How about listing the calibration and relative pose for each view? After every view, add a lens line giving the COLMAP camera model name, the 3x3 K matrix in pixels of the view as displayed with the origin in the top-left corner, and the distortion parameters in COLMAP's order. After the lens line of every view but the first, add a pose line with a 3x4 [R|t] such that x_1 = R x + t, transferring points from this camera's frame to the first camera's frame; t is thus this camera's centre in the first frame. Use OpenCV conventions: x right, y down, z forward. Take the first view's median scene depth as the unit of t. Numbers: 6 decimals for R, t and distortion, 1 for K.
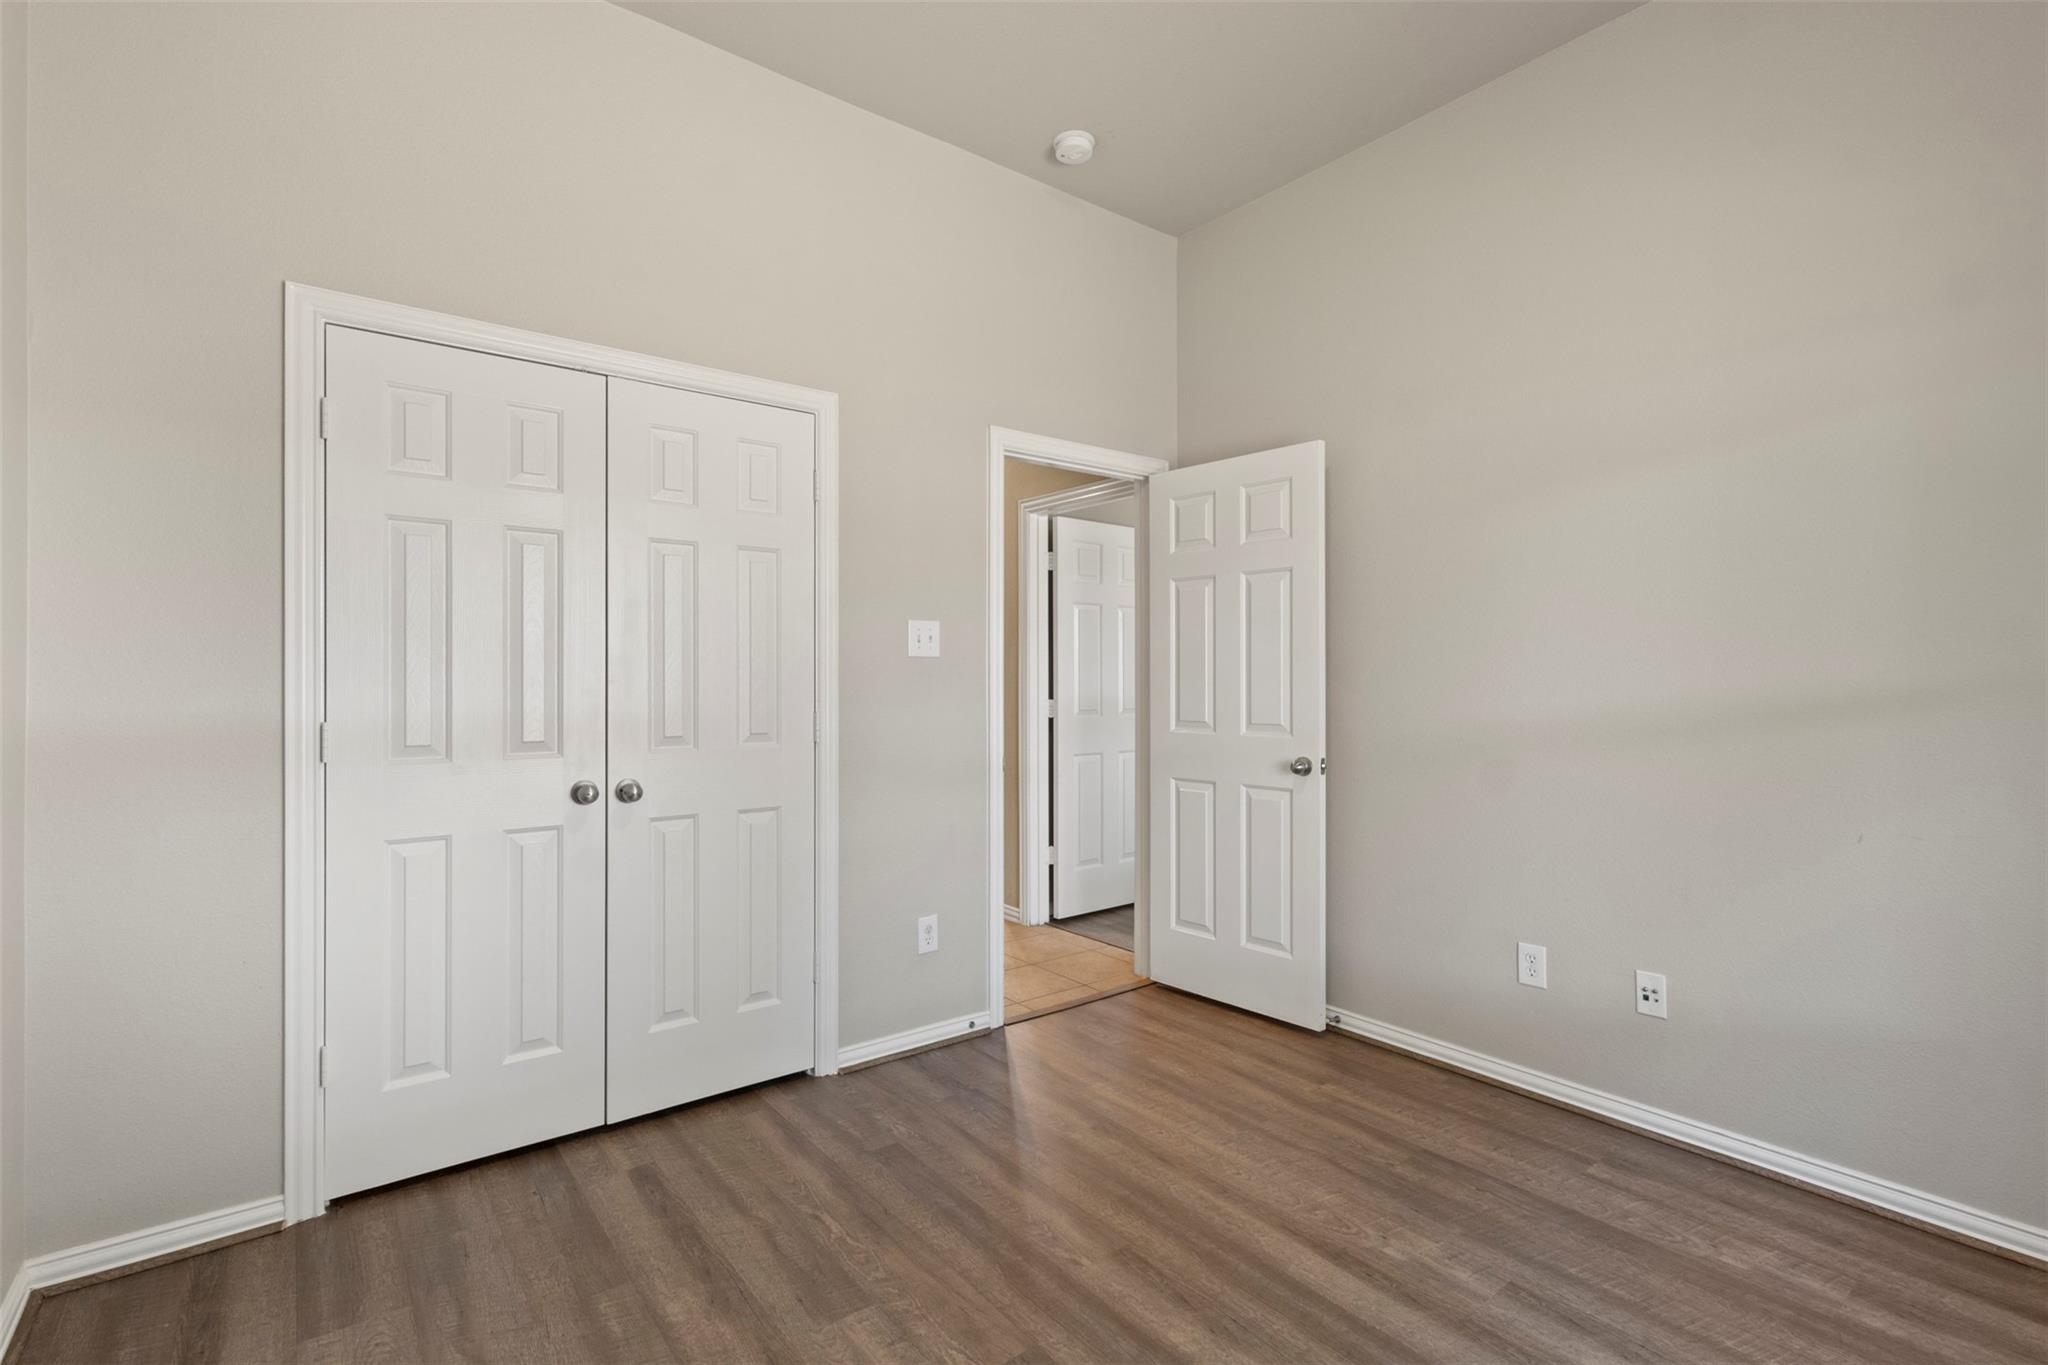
lens RADIAL K [[944.1, 0, 966.5], [0, 944.1, 673.7], [0, 0, 1]] dist [0.000069, 0.002095]
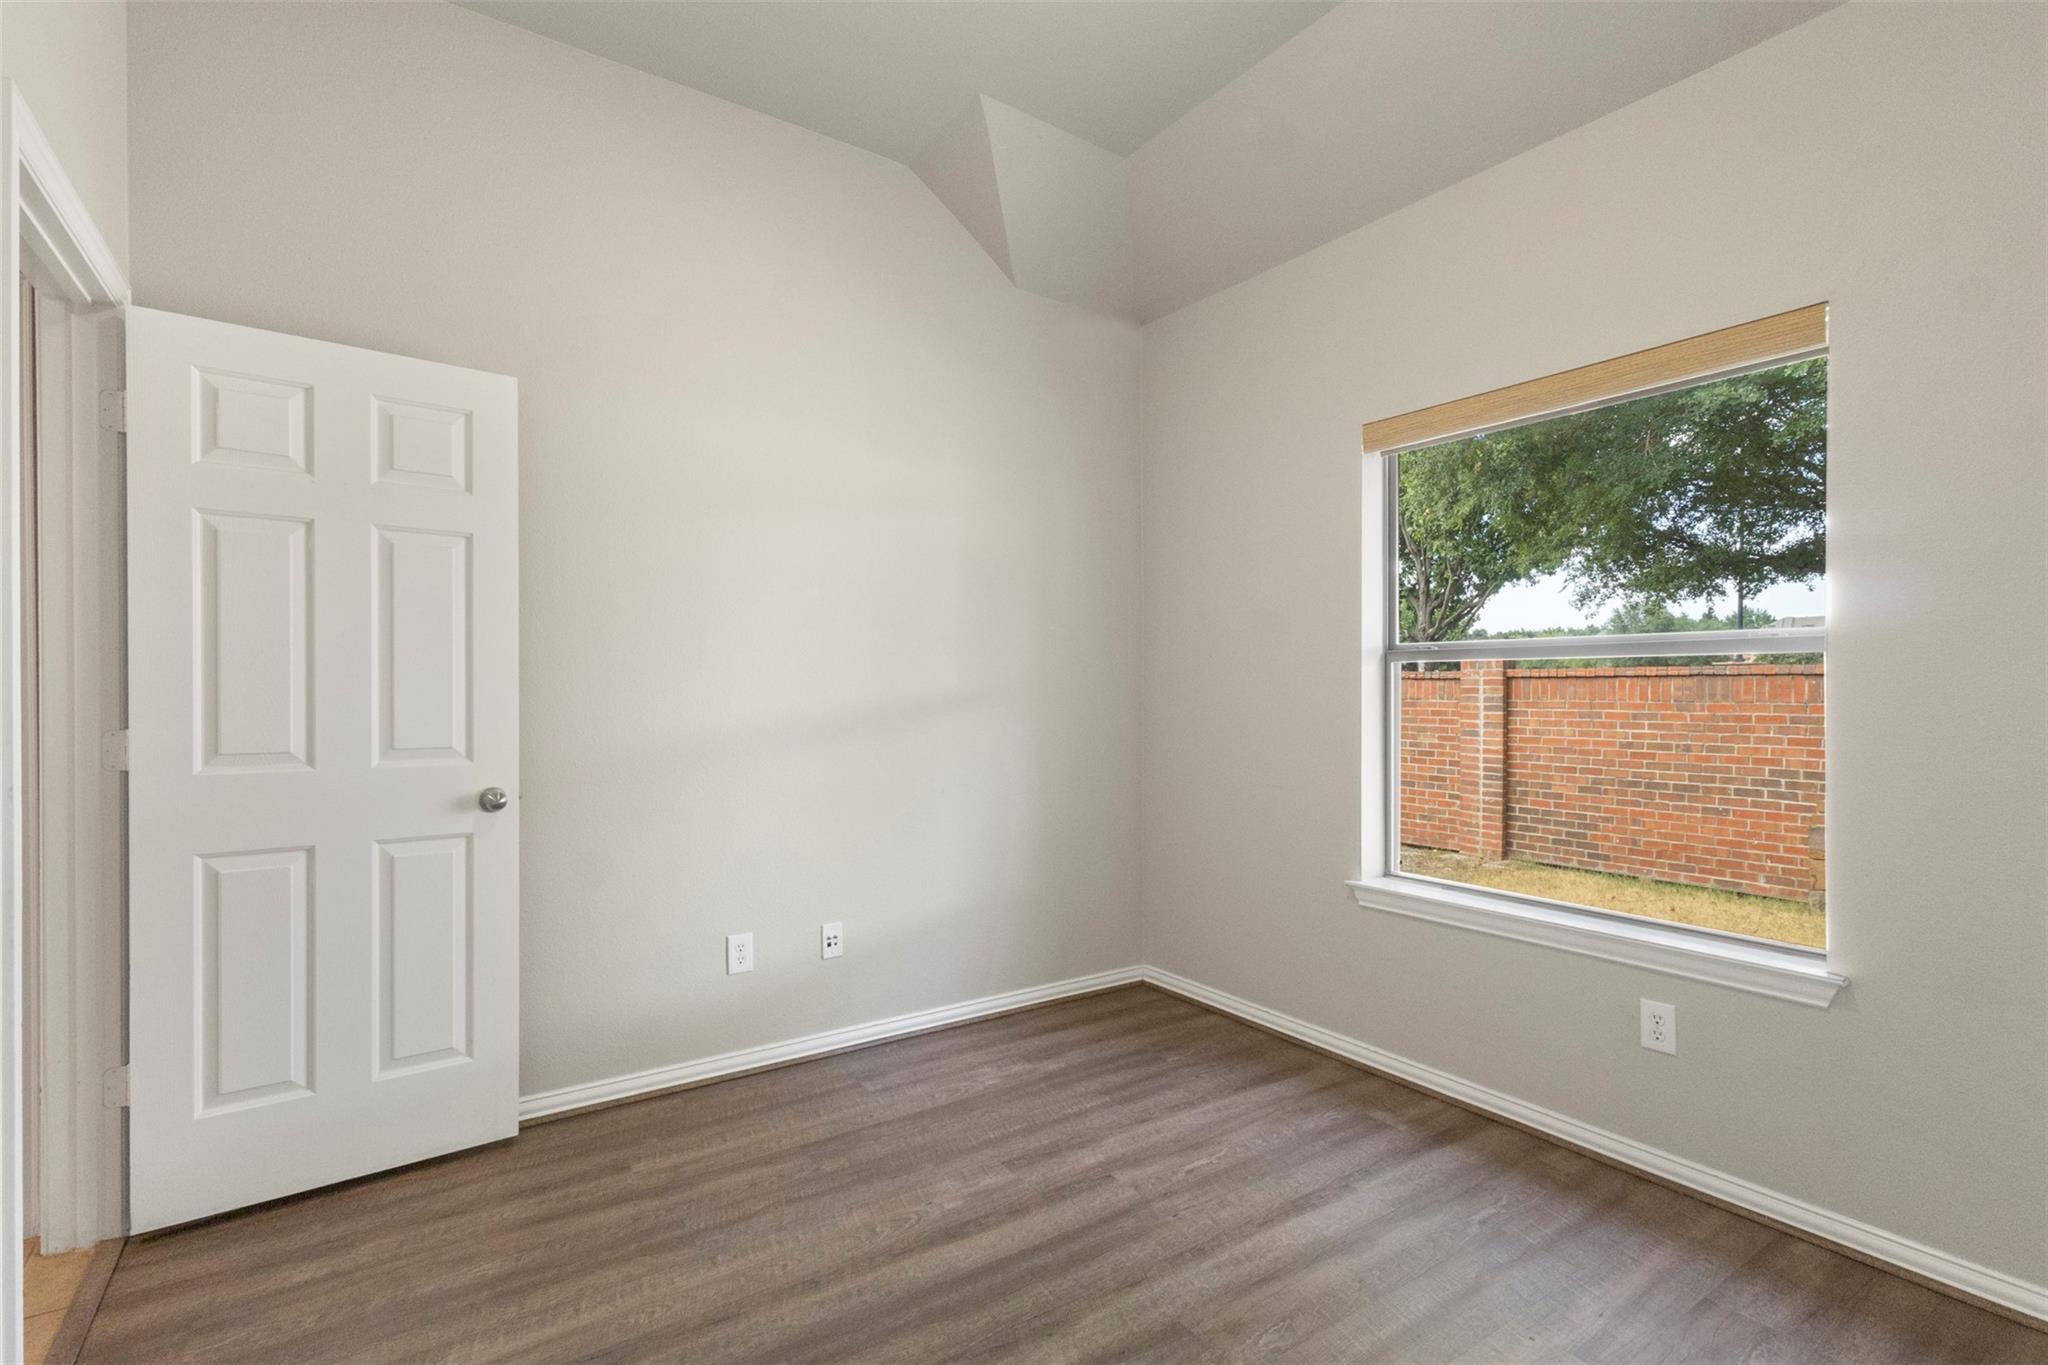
lens RADIAL K [[944.1, 0, 1104.9], [0, 944.1, 686.3], [0, 0, 1]] dist [0.000069, 0.002095]
pose [[-0.019190, -0.002840, 0.999812, -0.525170], [-0.020518, 0.999786, 0.002446, -0.006789], [-0.999605, -0.020467, -0.019244, 0.668257]]
